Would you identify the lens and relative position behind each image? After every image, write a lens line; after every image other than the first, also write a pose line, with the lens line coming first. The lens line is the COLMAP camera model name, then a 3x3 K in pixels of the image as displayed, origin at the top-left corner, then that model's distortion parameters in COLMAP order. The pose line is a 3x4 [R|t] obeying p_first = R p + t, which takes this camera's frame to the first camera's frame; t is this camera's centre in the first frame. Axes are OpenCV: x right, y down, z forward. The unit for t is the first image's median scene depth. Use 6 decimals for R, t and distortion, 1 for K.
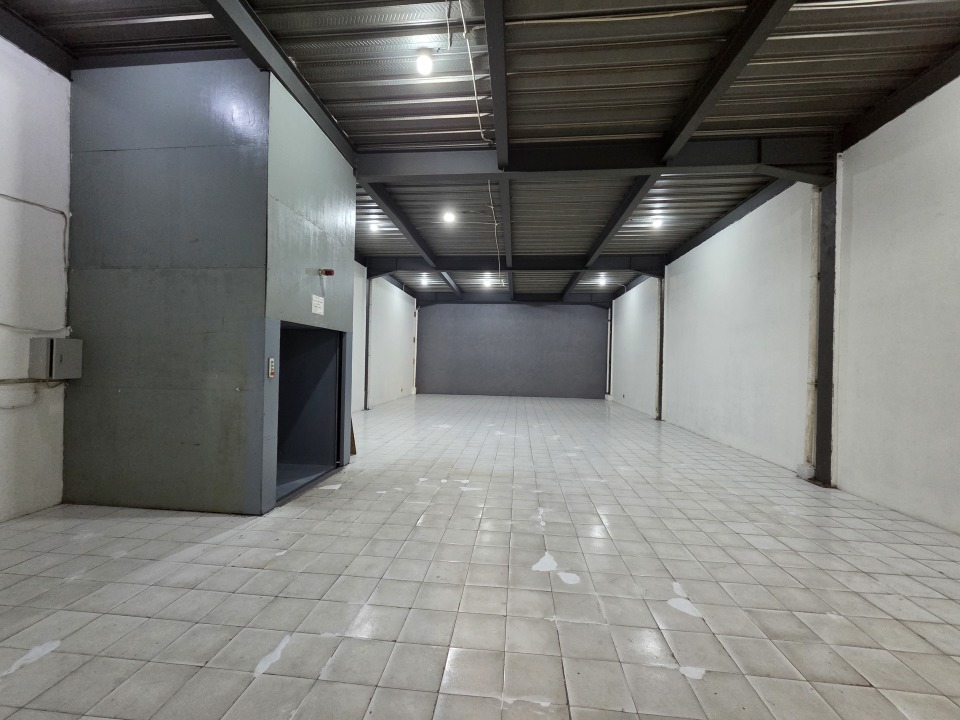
lens RADIAL K [[395.4, 0, 479.8], [0, 395.4, 360.9], [0, 0, 1]] dist [0.000127, -0.001076]
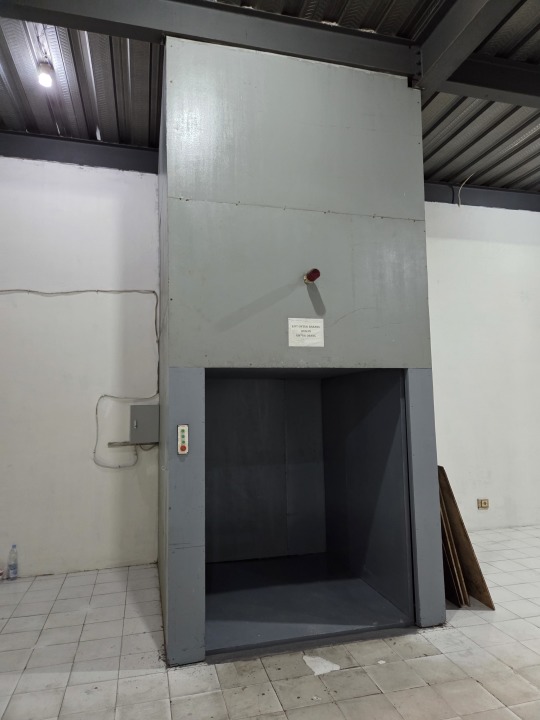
lens RADIAL K [[486.2, 0, 268.6], [0, 486.2, 359.9], [0, 0, 1]] dist [0.025691, -0.010165]
pose [[0.345275, -0.113564, -0.931605, 0.274353], [0.027211, 0.993446, -0.111018, -0.019009], [0.938107, 0.012982, 0.346102, 0.728073]]
